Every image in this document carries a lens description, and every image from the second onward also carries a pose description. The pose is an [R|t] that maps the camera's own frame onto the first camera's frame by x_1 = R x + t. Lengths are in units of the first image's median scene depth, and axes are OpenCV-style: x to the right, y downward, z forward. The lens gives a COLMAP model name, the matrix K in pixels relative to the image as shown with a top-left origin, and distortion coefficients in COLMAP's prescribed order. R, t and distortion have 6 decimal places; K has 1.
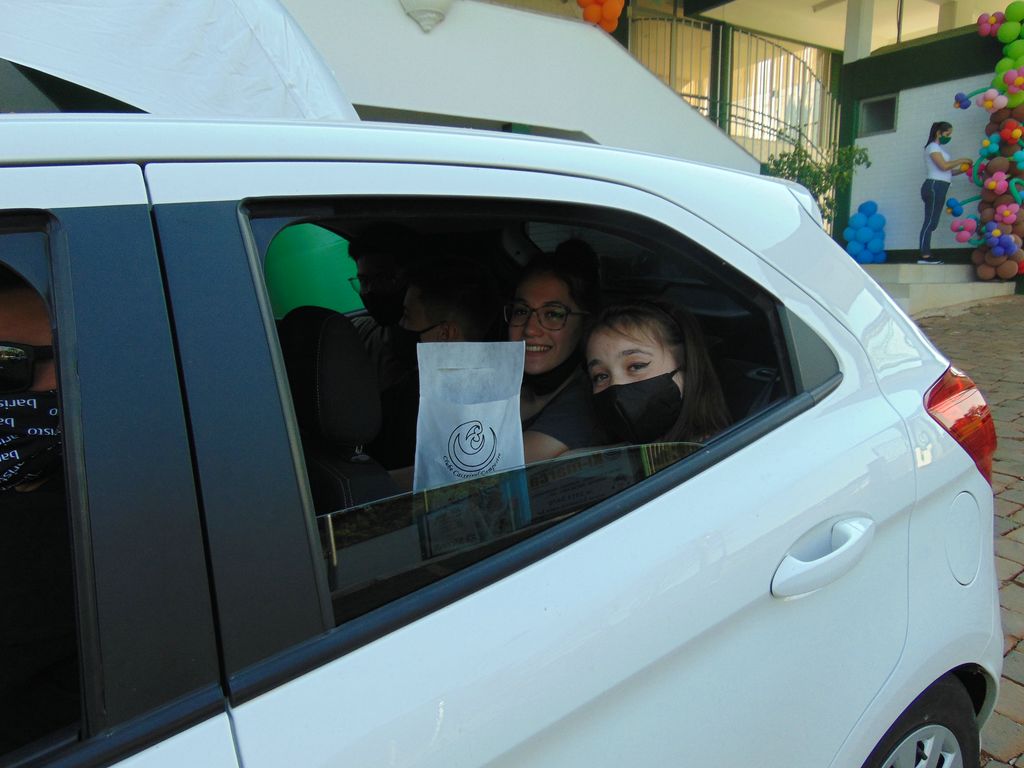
lens RADIAL K [[770.3, 0, 513.8], [0, 770.3, 377.4], [0, 0, 1]] dist [-0.000752, 0.033281]
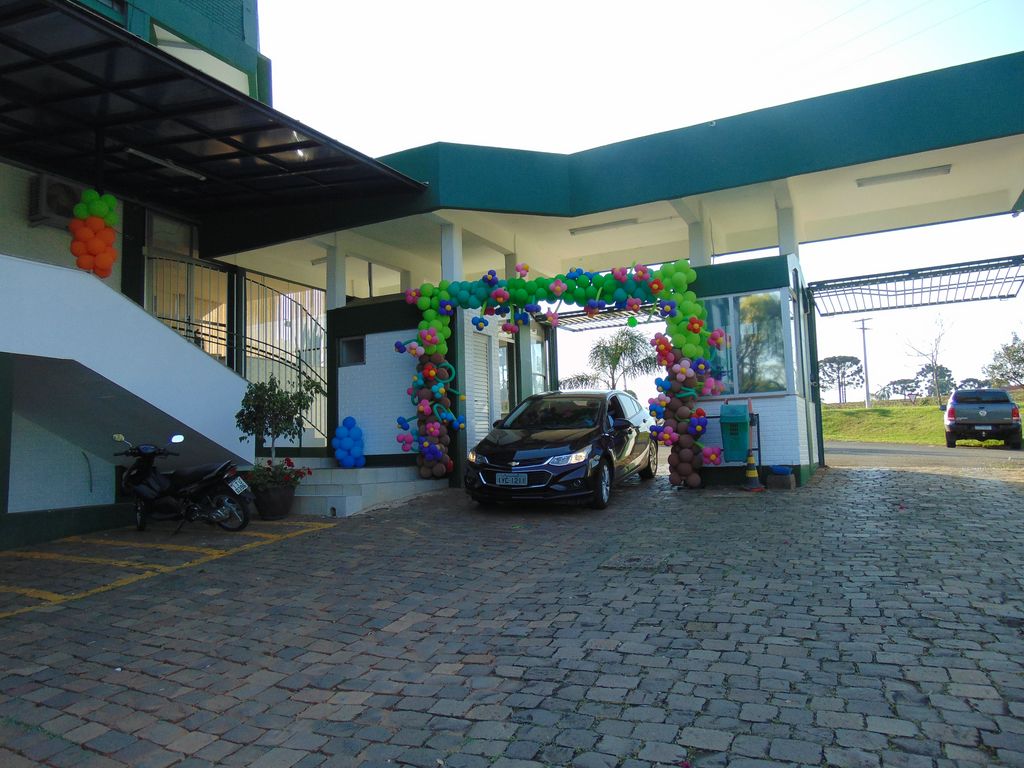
lens RADIAL K [[772.4, 0, 512.4], [0, 772.4, 380.5], [0, 0, 1]] dist [-0.024543, 0.066251]
pose [[0.868510, 0.021789, 0.495192, 0.082719], [0.100175, 0.970702, -0.218408, 0.015136], [-0.485443, 0.239295, 0.840882, -0.222057]]
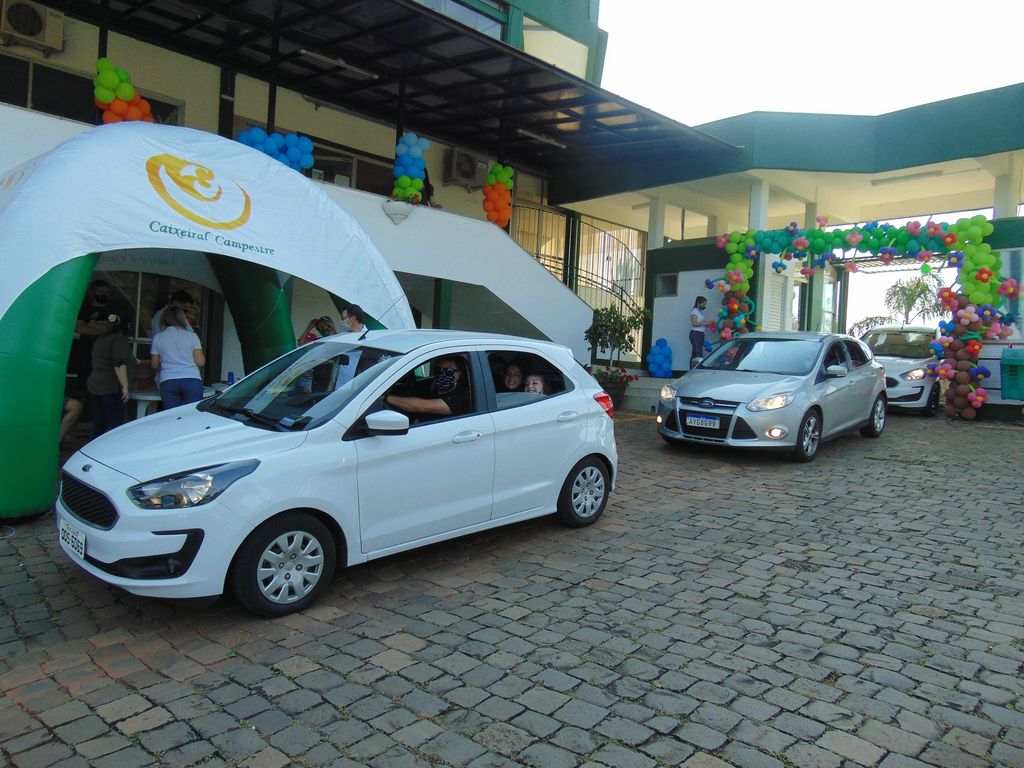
lens RADIAL K [[771.9, 0, 512.1], [0, 771.9, 381.1], [0, 0, 1]] dist [-0.033472, 0.079452]
pose [[0.983520, 0.052936, 0.172878, -0.112846], [-0.029262, 0.990177, -0.136726, 0.088782], [-0.178418, 0.129414, 0.975407, -0.515997]]
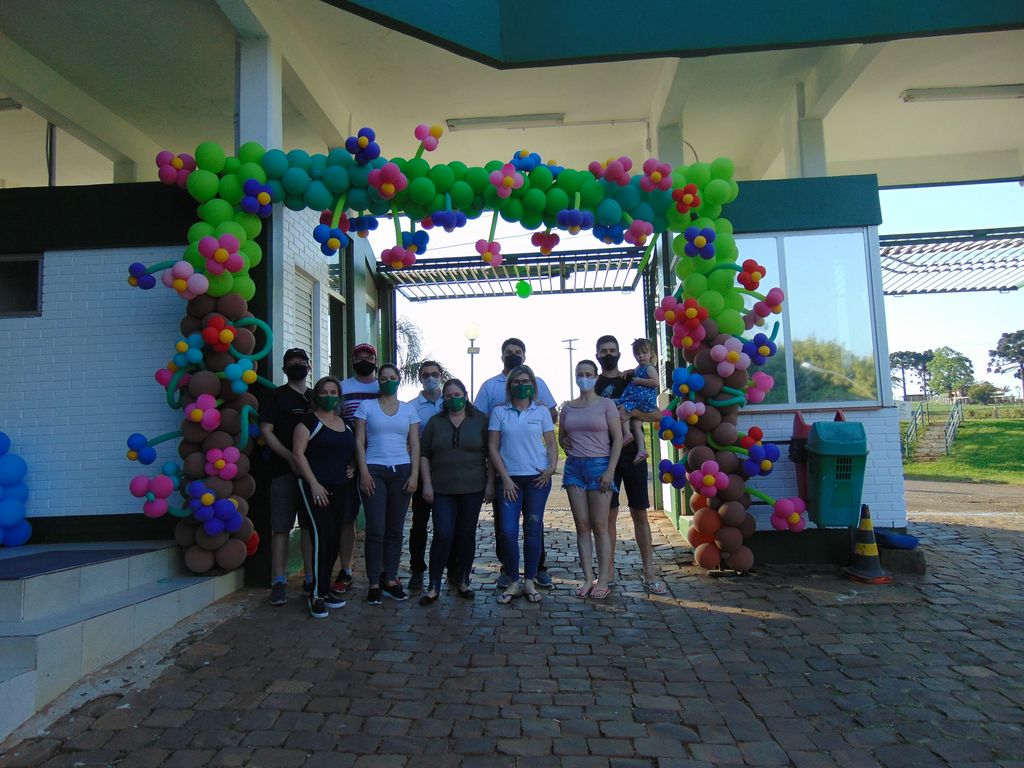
lens RADIAL K [[772.4, 0, 512.4], [0, 772.4, 380.5], [0, 0, 1]] dist [-0.024543, 0.066251]
pose [[0.605945, 0.061953, 0.793090, 0.290479], [0.143677, 0.972045, -0.185705, -0.128638], [-0.782424, 0.226476, 0.580105, 0.457629]]
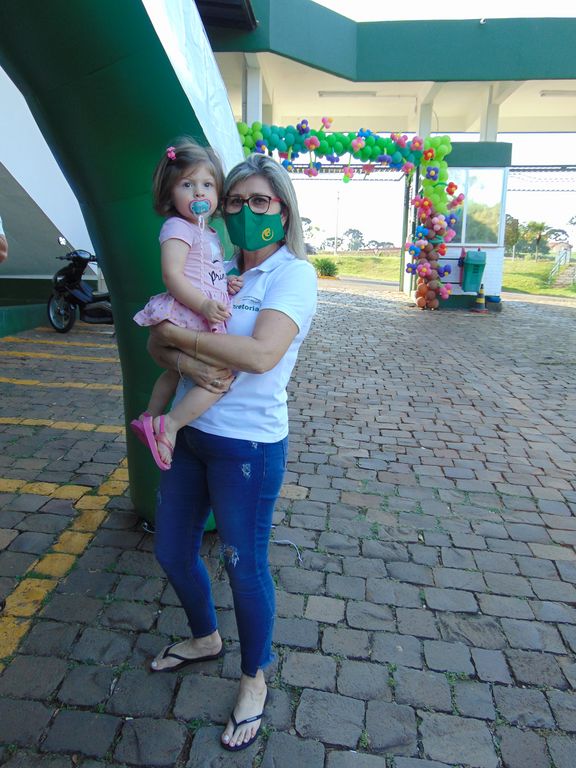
lens RADIAL K [[579.0, 0, 291.5], [0, 579.0, 385.7], [0, 0, 1]] dist [-0.033472, 0.079452]
pose [[0.593564, -0.130701, 0.794103, -0.312133], [0.092516, 0.991264, 0.093999, -0.039973], [-0.799451, 0.017673, 0.600471, 0.197355]]
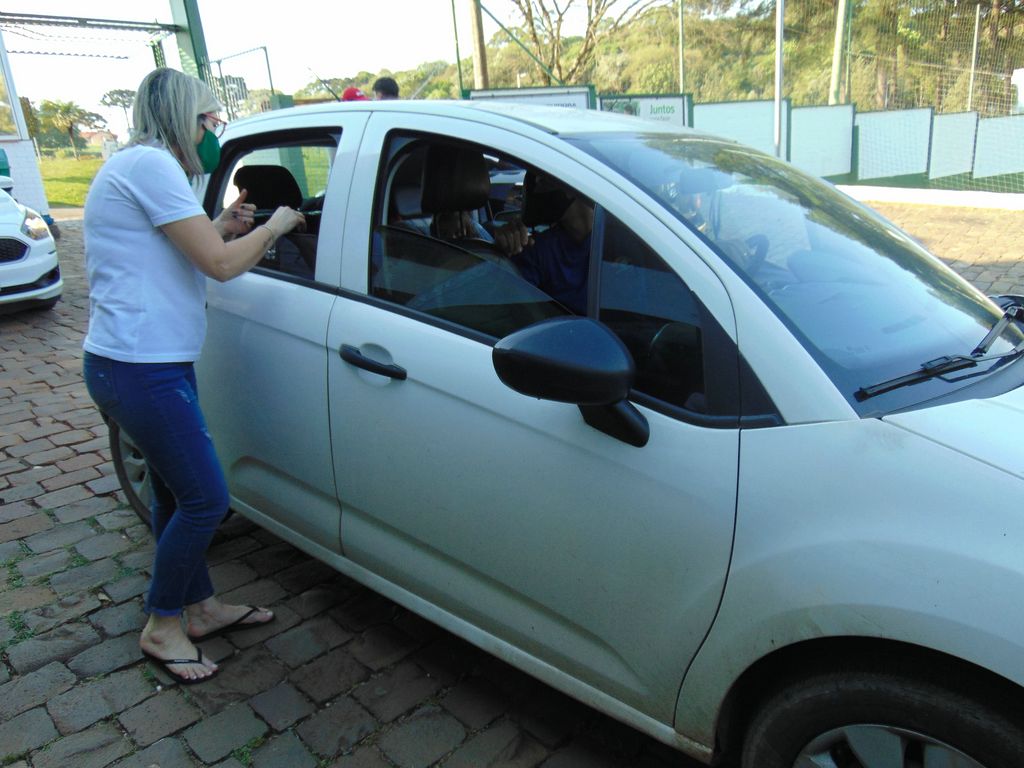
lens RADIAL K [[770.3, 0, 513.8], [0, 770.3, 377.4], [0, 0, 1]] dist [-0.000752, 0.033281]
pose [[-0.255295, -0.240822, 0.936392, -0.303958], [0.214467, 0.930253, 0.297714, -0.043933], [-0.942777, 0.276830, -0.185841, 0.225547]]
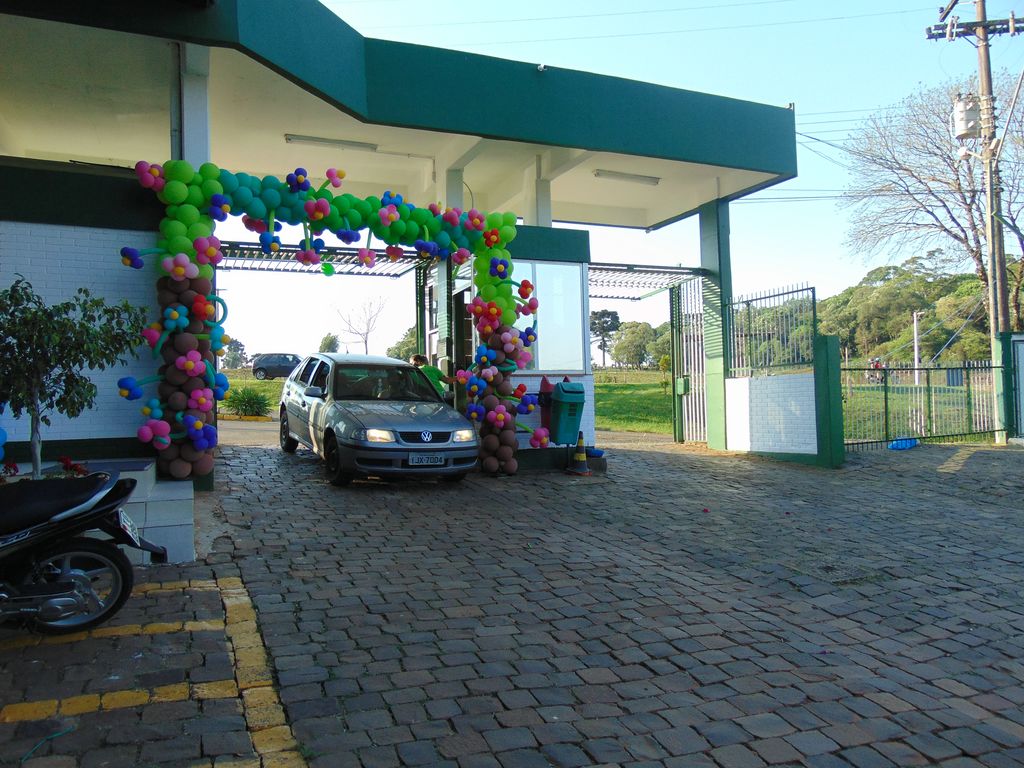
lens RADIAL K [[772.4, 0, 512.4], [0, 772.4, 380.5], [0, 0, 1]] dist [-0.024543, 0.066251]
pose [[0.178486, 0.028542, 0.983528, -0.126403], [0.157994, 0.985777, -0.057279, -0.128899], [-0.971175, 0.165615, 0.171438, 0.518394]]
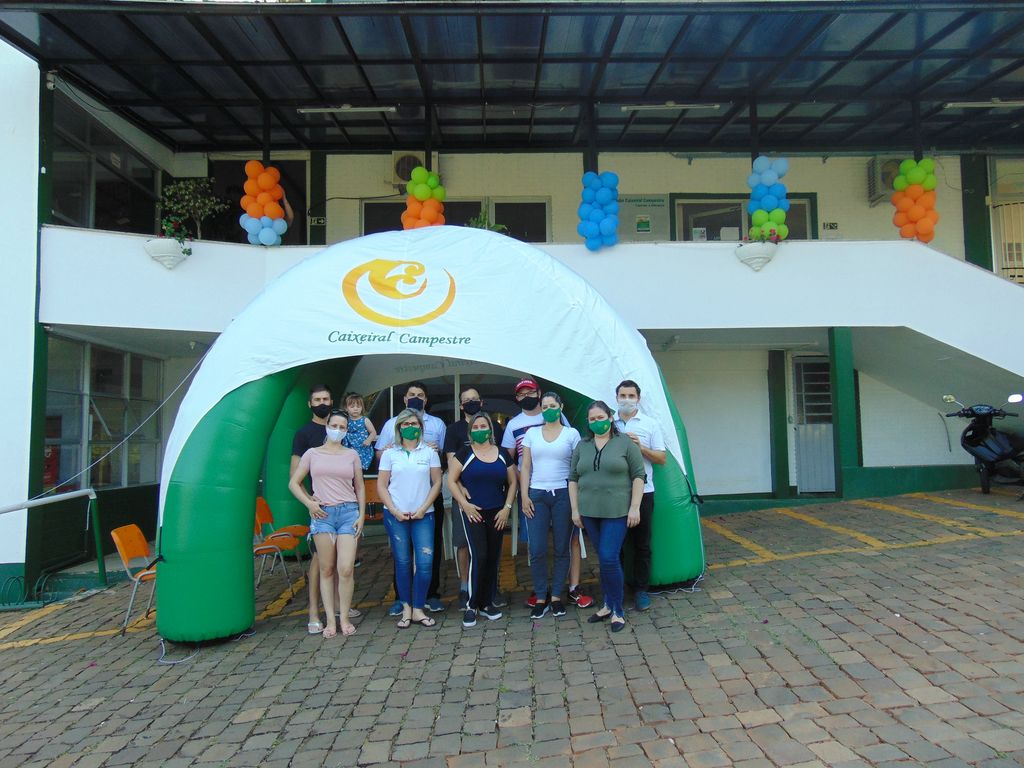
lens RADIAL K [[772.8, 0, 511.3], [0, 772.8, 380.2], [0, 0, 1]] dist [-0.027029, 0.071043]
pose [[0.850458, -0.056400, -0.523011, 0.178962], [-0.054490, 0.979442, -0.194226, 0.020718], [0.523213, 0.193679, 0.829901, -0.255361]]
